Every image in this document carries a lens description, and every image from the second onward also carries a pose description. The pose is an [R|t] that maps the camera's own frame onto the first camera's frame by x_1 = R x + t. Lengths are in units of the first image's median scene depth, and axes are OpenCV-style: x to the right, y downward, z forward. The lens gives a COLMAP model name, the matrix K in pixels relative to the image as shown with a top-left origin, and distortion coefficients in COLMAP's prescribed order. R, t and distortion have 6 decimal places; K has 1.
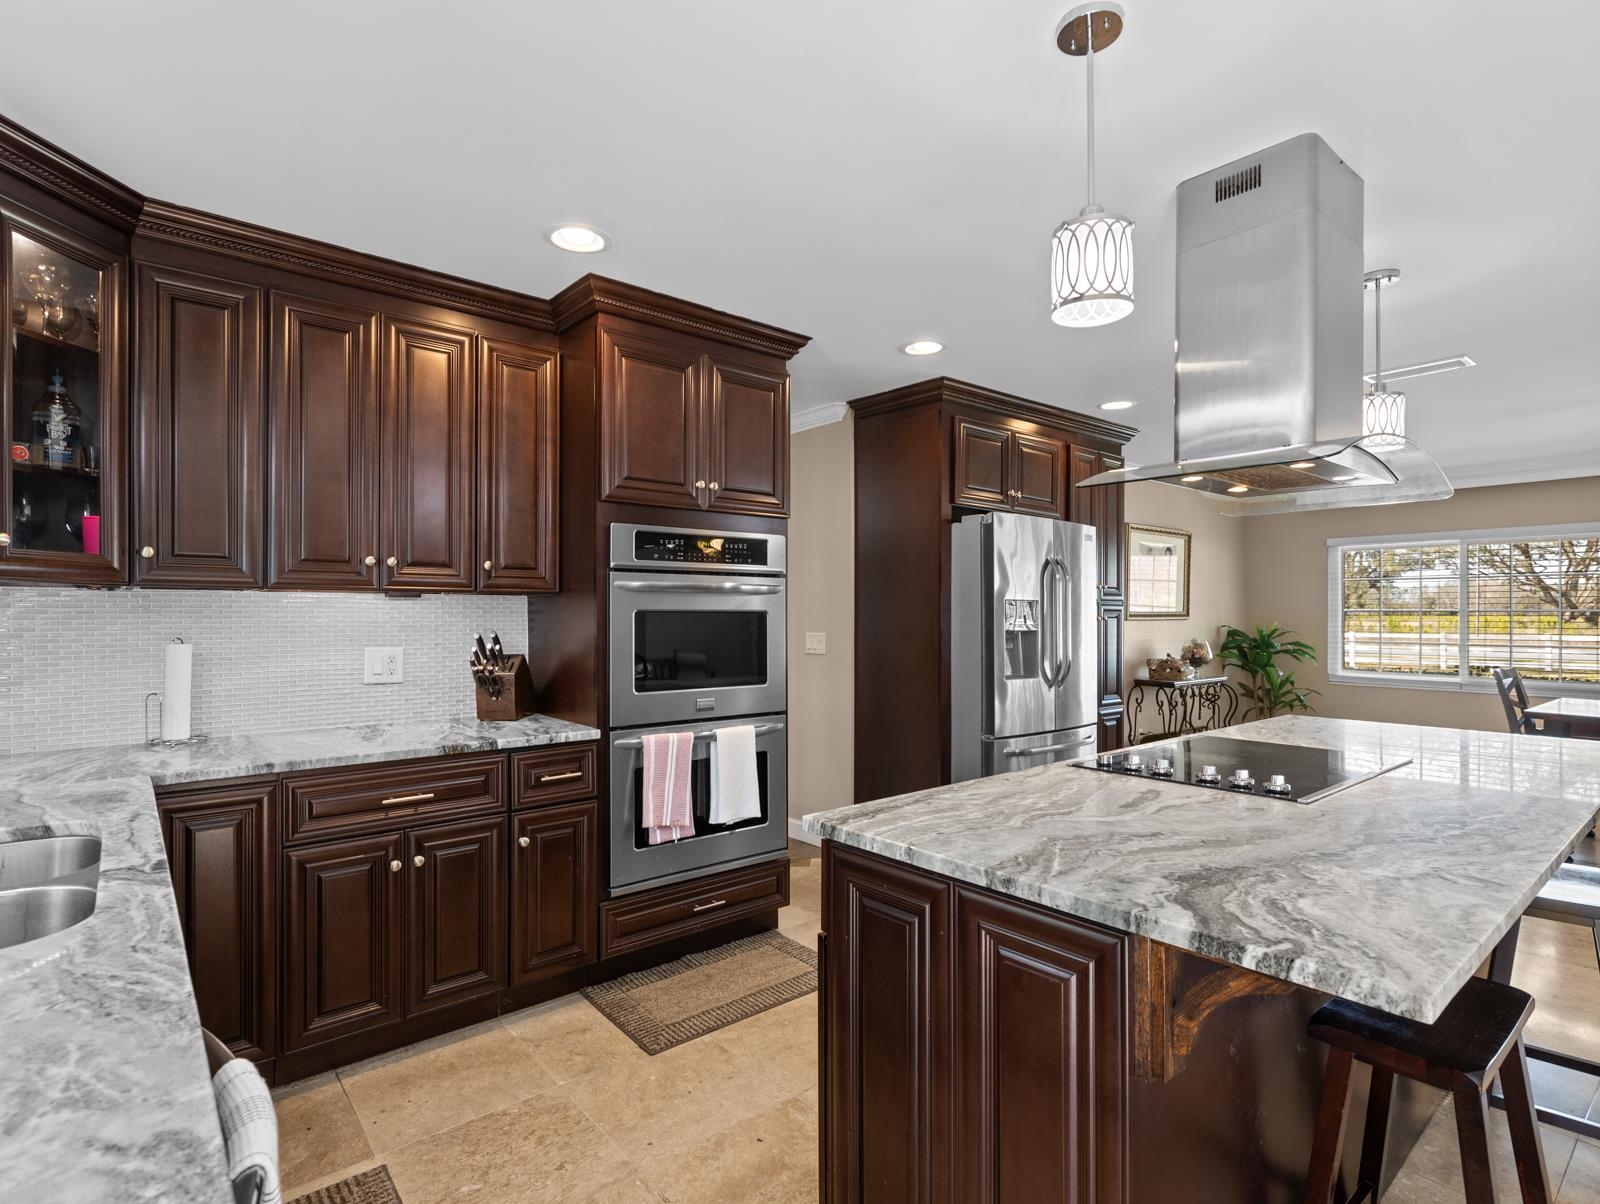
lens RADIAL K [[816.8, 0, 796.9], [0, 816.8, 612.0], [0, 0, 1]] dist [0.001791, -0.001247]
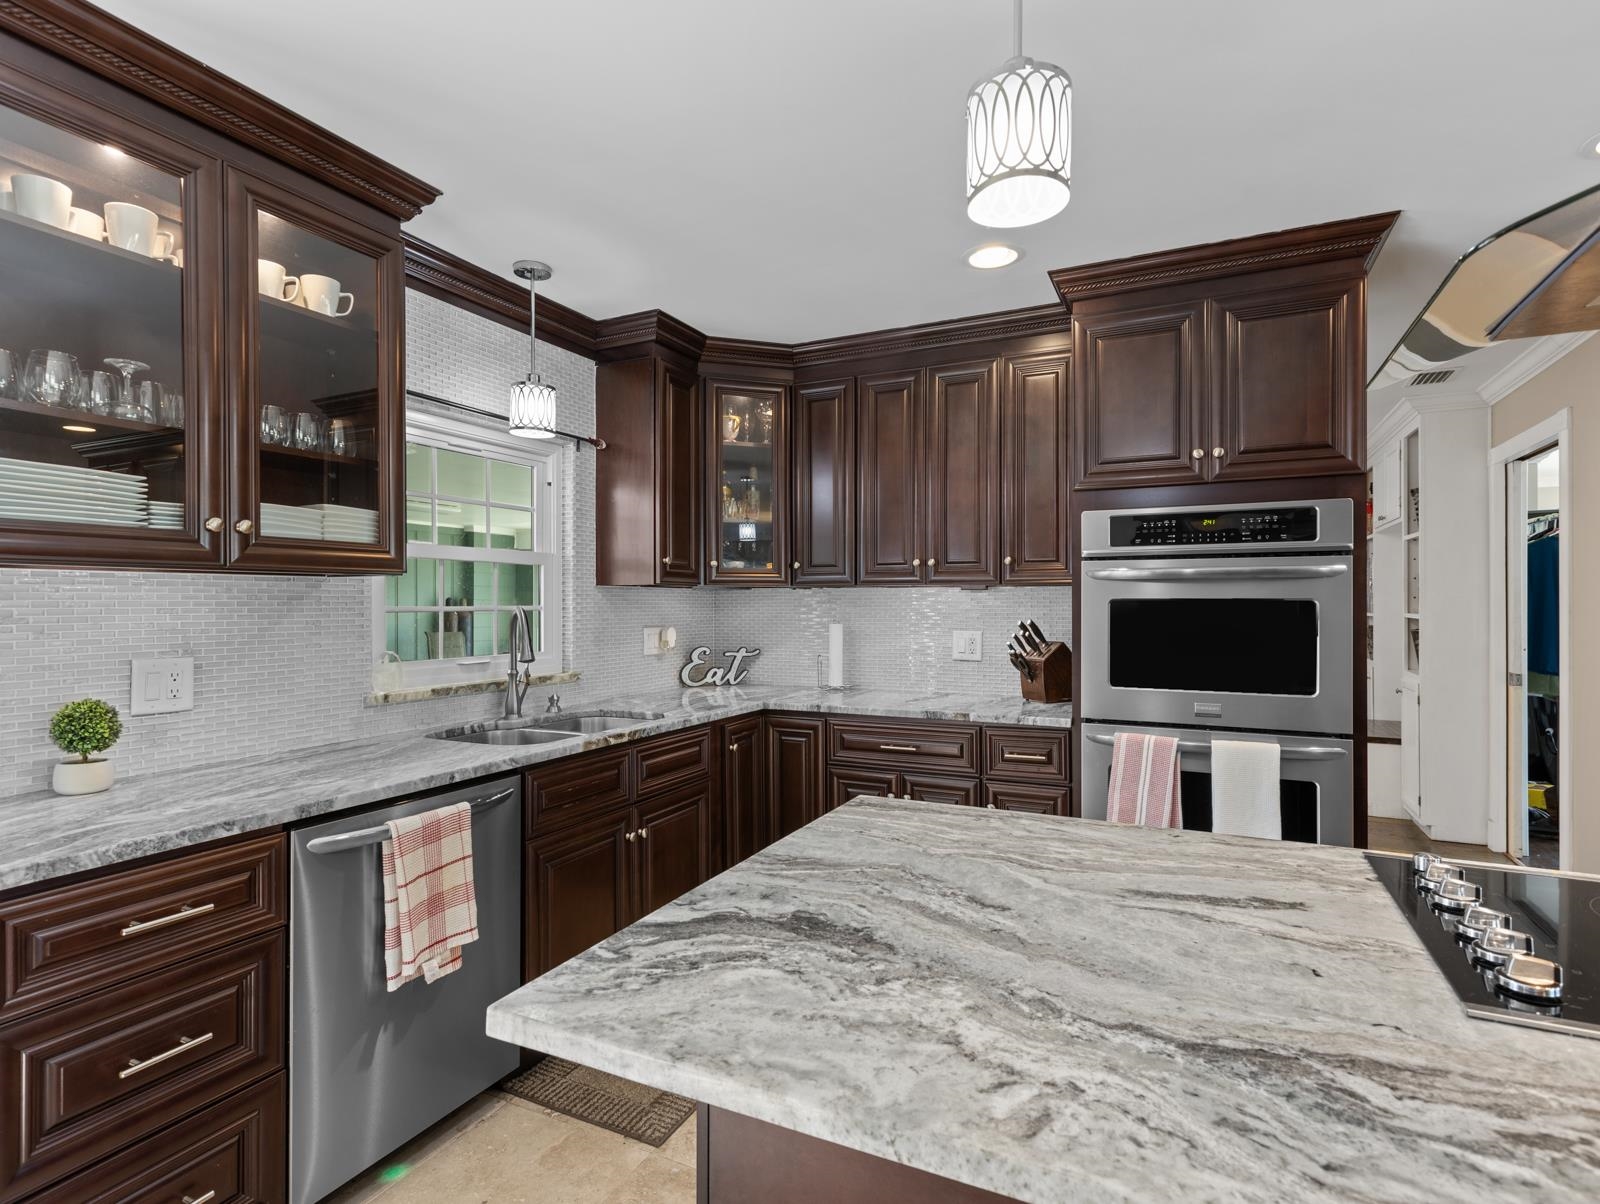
lens RADIAL K [[816.8, 0, 796.9], [0, 816.8, 612.0], [0, 0, 1]] dist [0.001791, -0.001247]
pose [[0.410798, 0.009247, -0.911680, 1.099950], [0.003374, 0.999926, 0.011662, -0.001180], [0.911720, -0.007867, 0.410736, 0.575748]]
